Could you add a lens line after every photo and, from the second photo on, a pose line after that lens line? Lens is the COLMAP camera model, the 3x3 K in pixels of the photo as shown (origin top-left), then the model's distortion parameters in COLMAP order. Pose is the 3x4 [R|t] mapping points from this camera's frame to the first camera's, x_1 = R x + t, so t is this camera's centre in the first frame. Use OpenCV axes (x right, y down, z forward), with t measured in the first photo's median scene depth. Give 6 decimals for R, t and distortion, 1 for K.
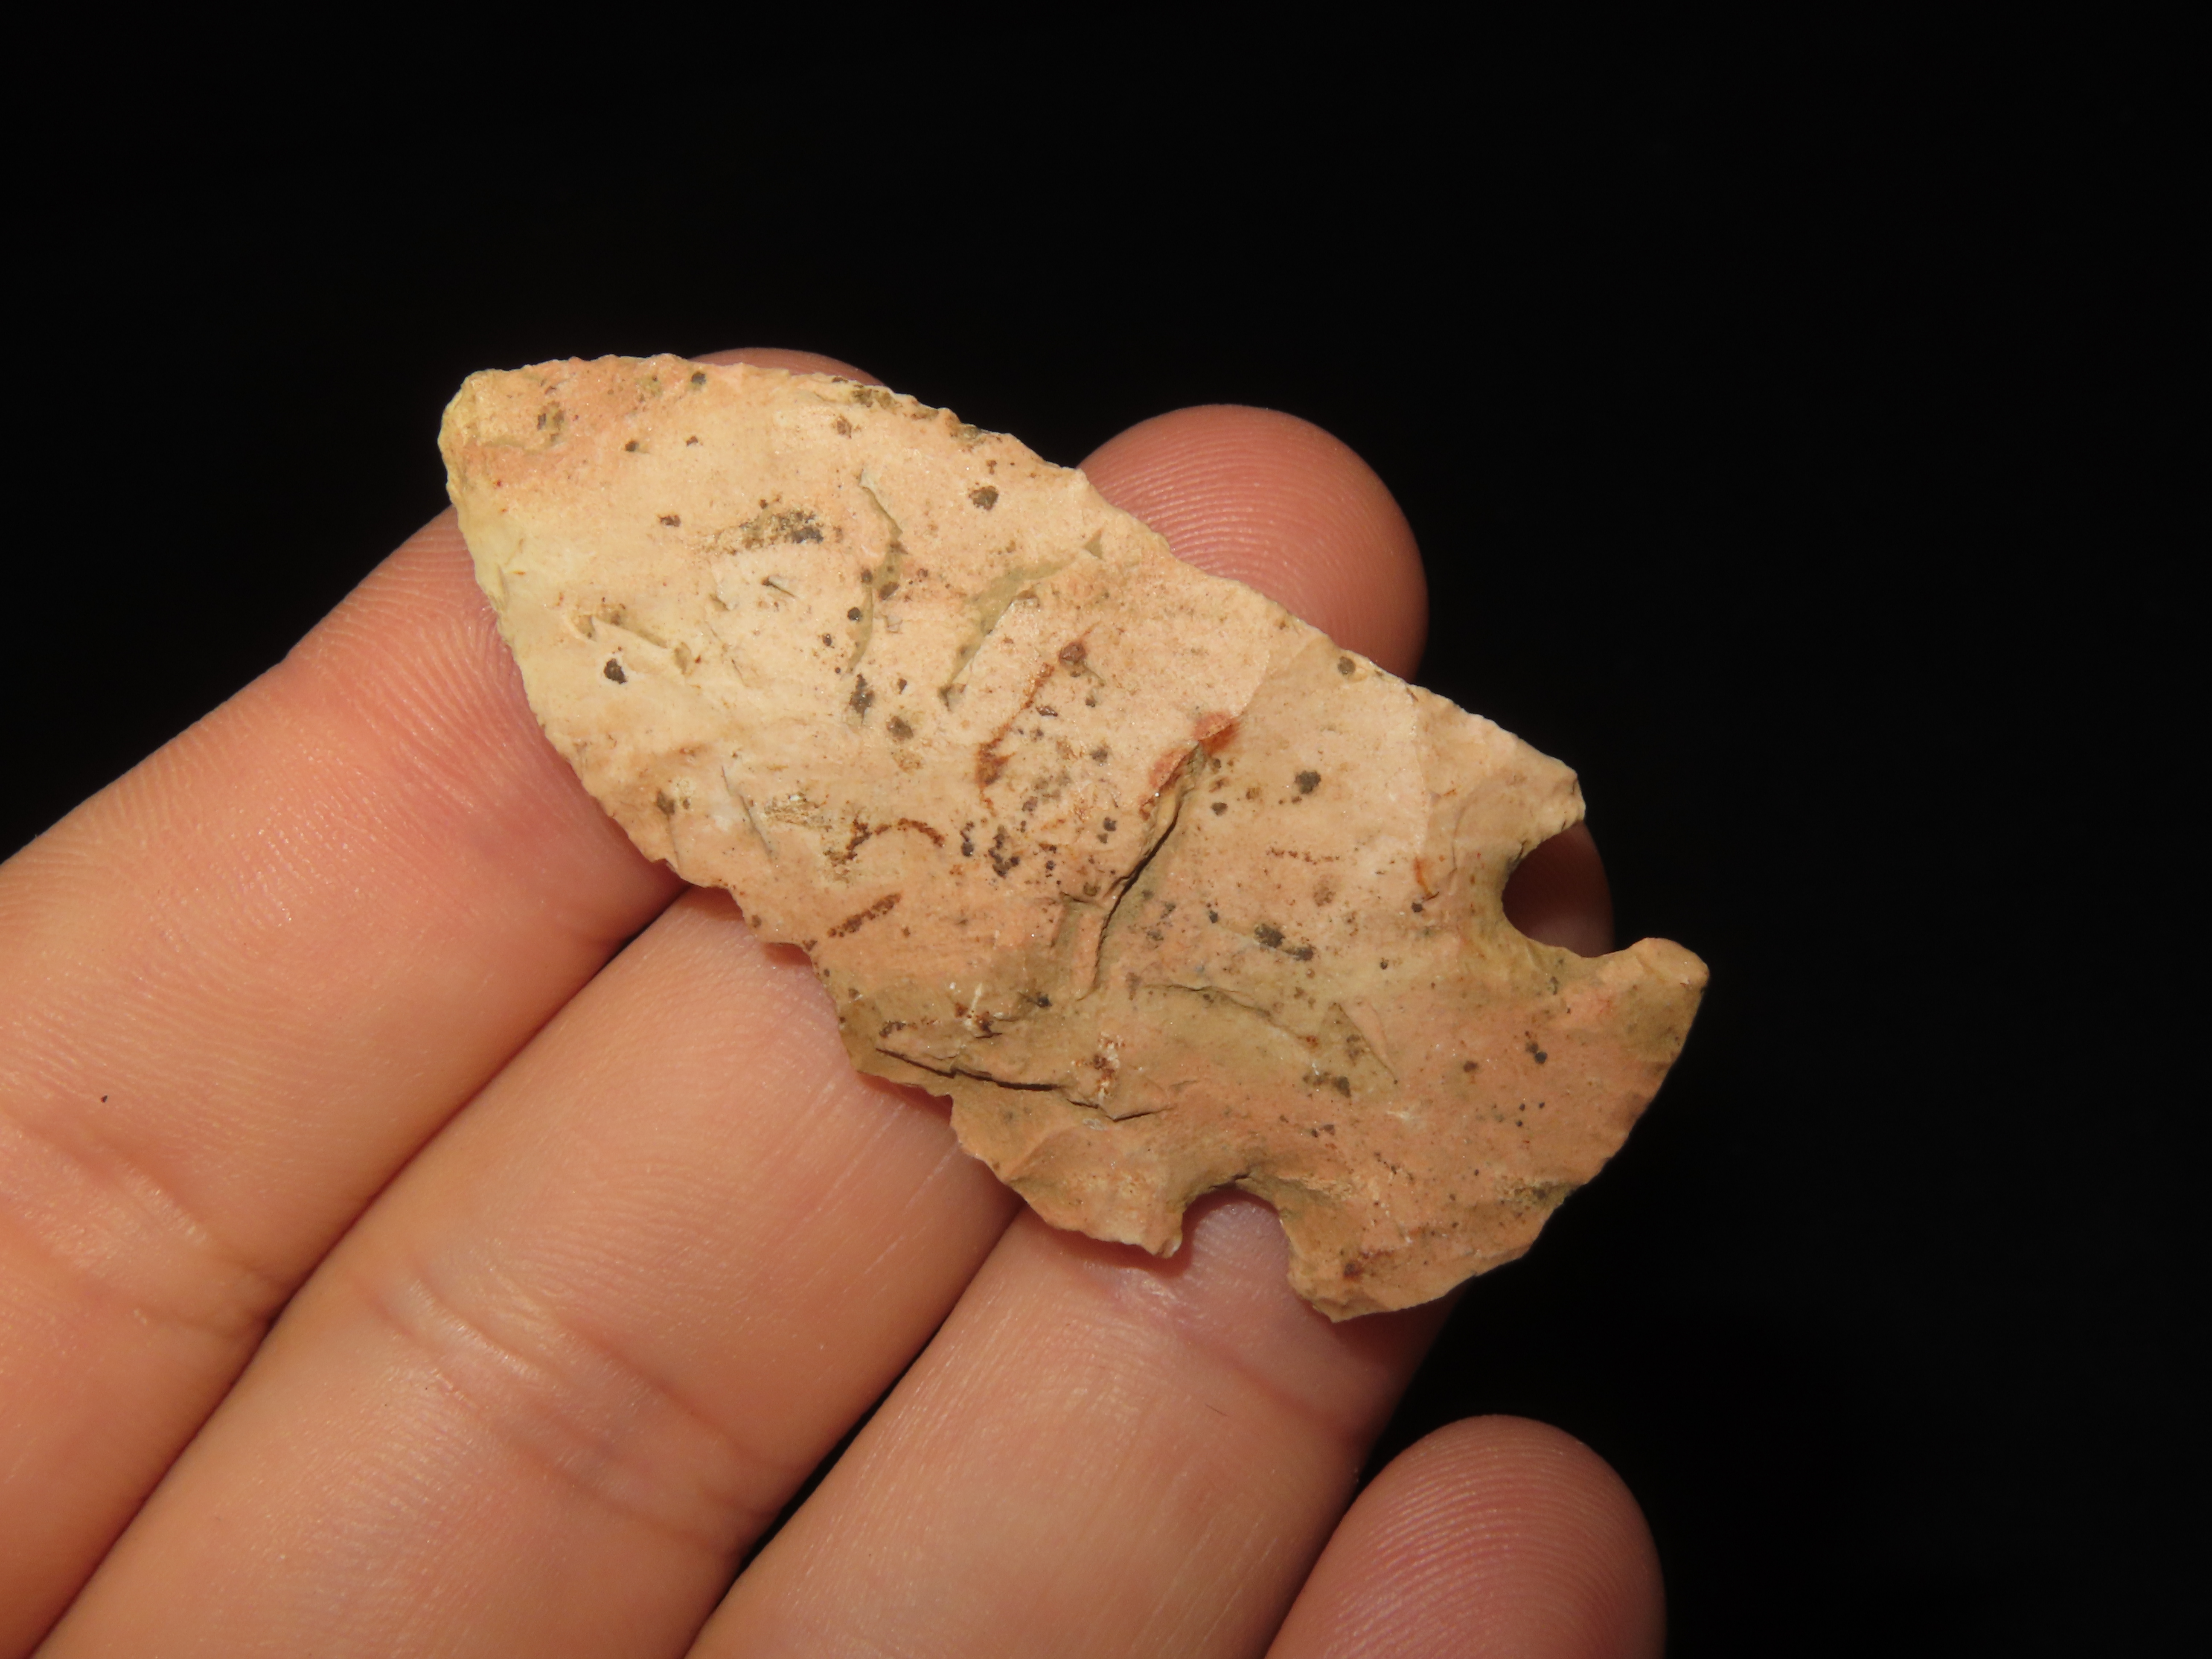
lens RADIAL K [[2759.3, 0, 1103.5], [0, 2759.3, 823.1], [0, 0, 1]] dist [0.030618, 0.000000]
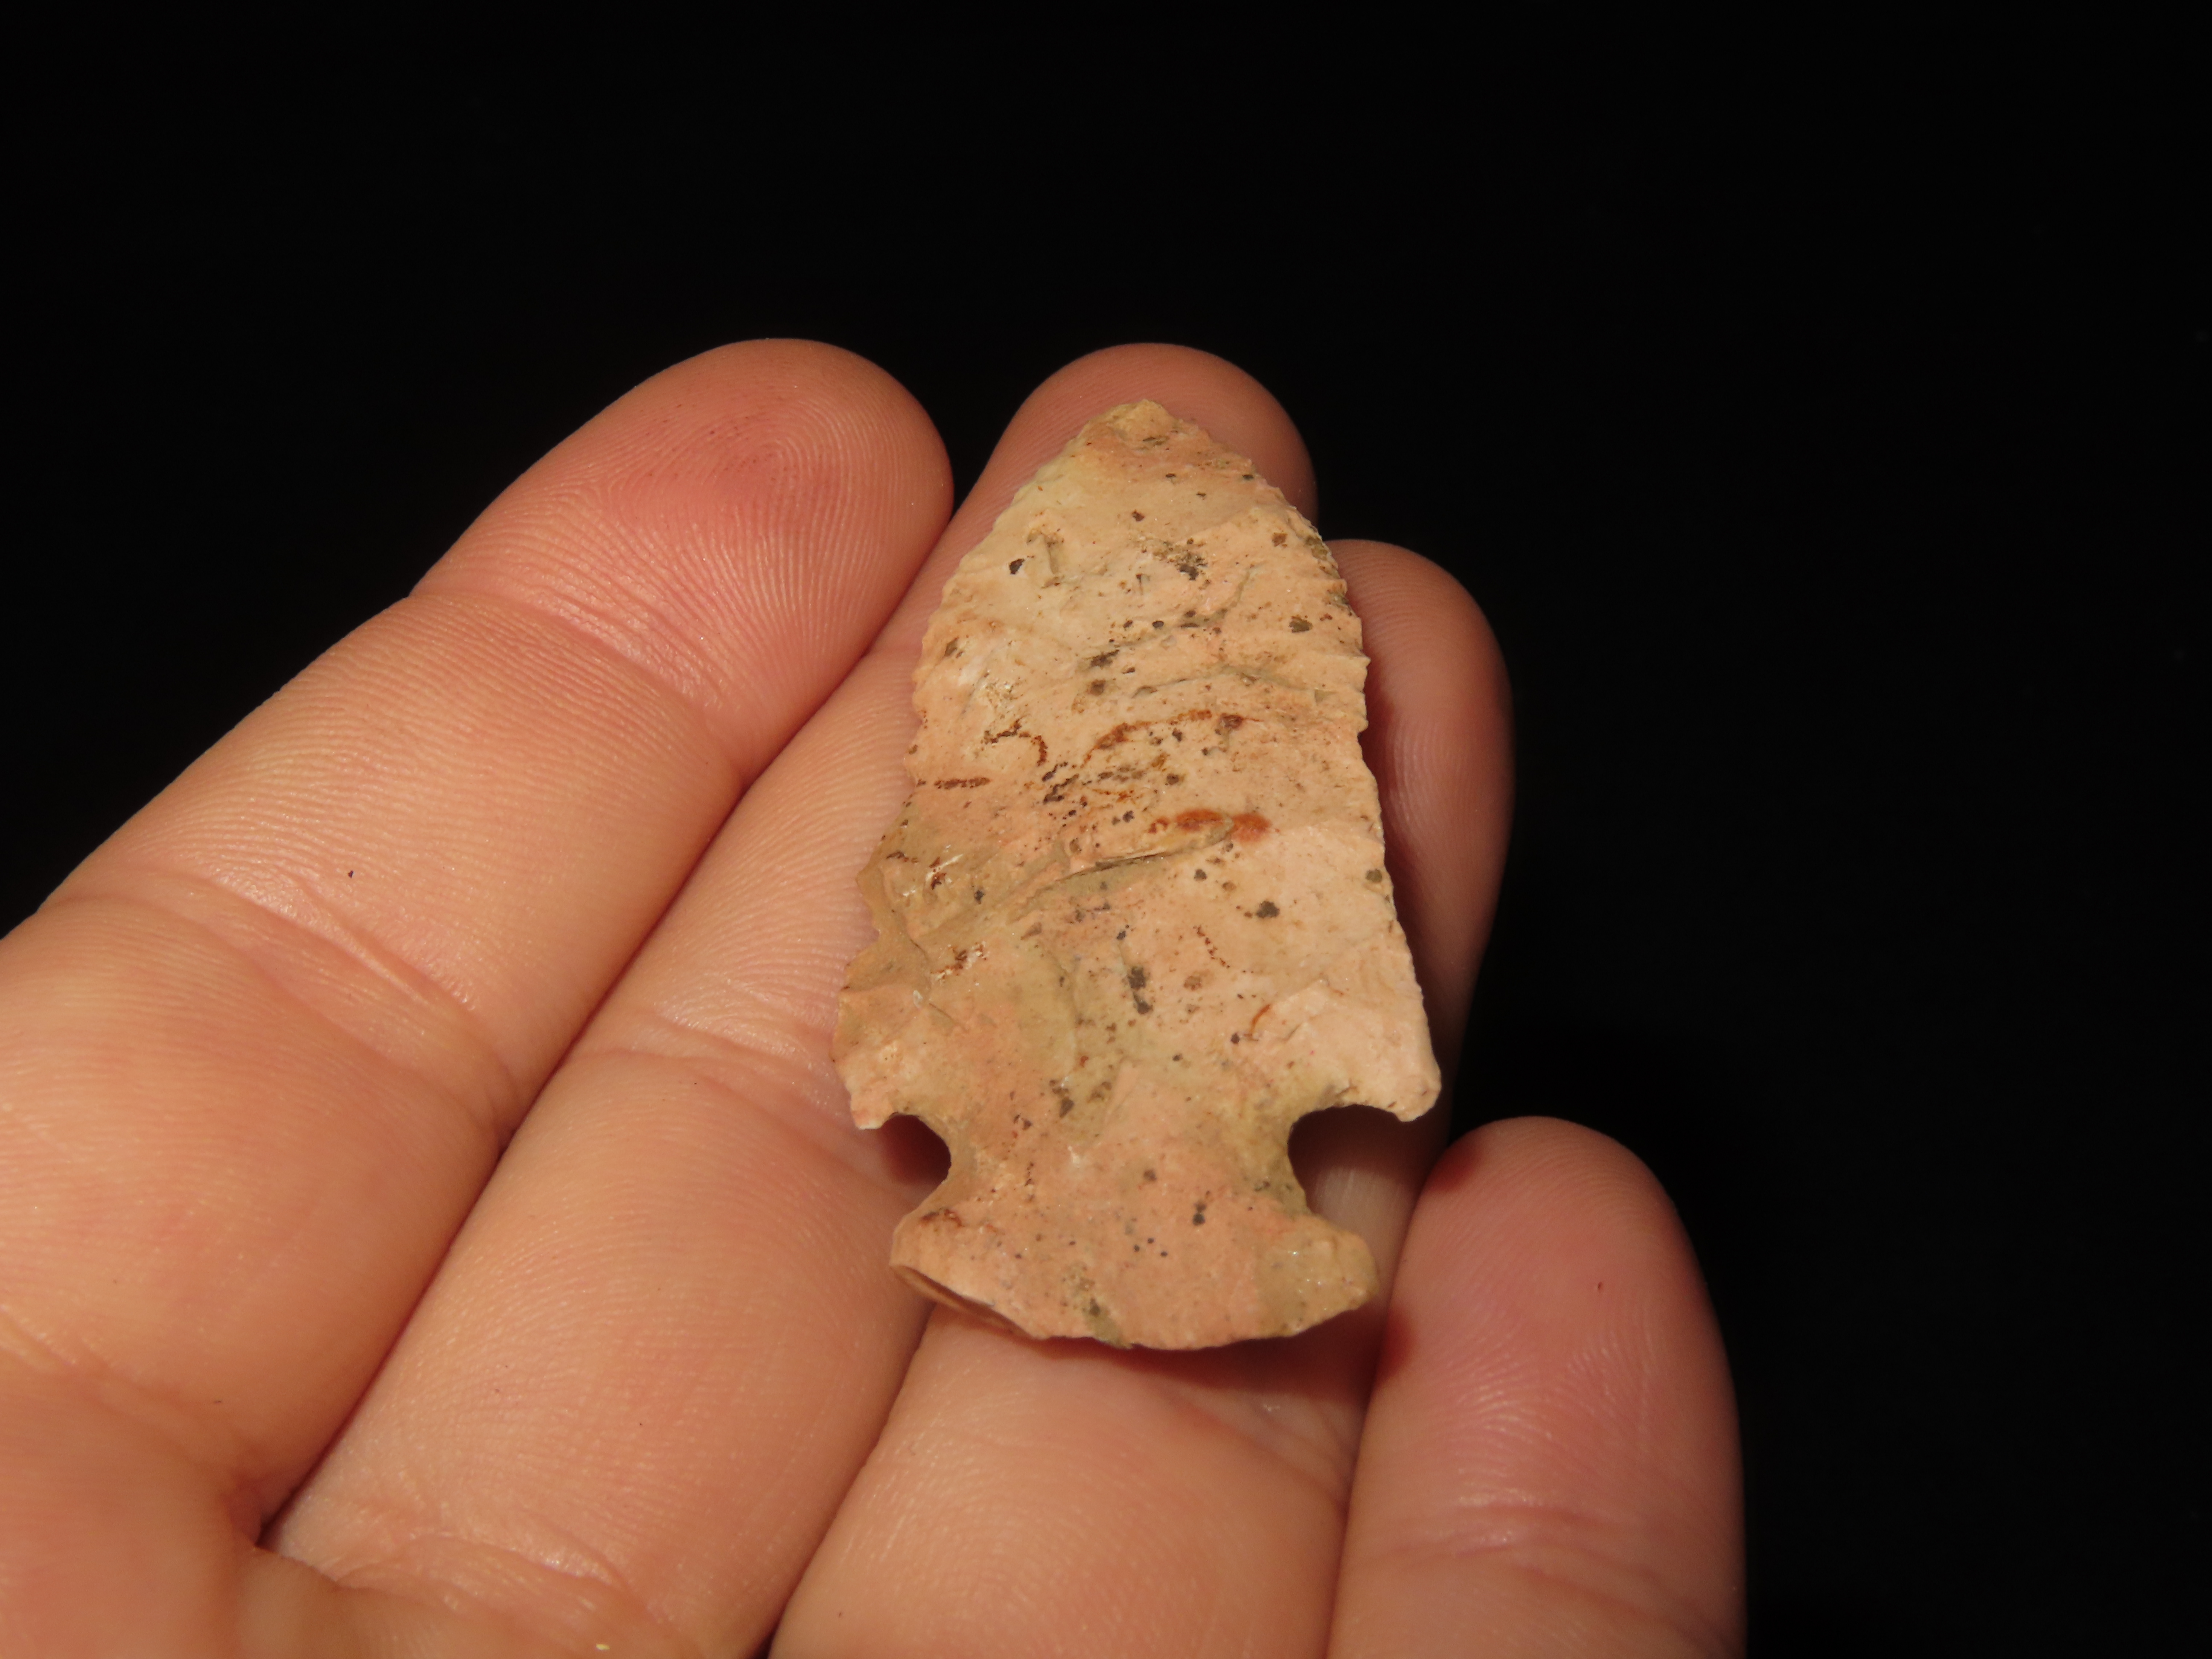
lens RADIAL K [[2759.3, 0, 1109.5], [0, 2759.3, 827.8], [0, 0, 1]] dist [0.030618, 0.000000]
pose [[0.570854, 0.592084, -0.568825, 0.635148], [-0.794061, 0.574301, -0.199109, 0.231416], [0.208788, 0.565344, 0.797993, 0.098456]]
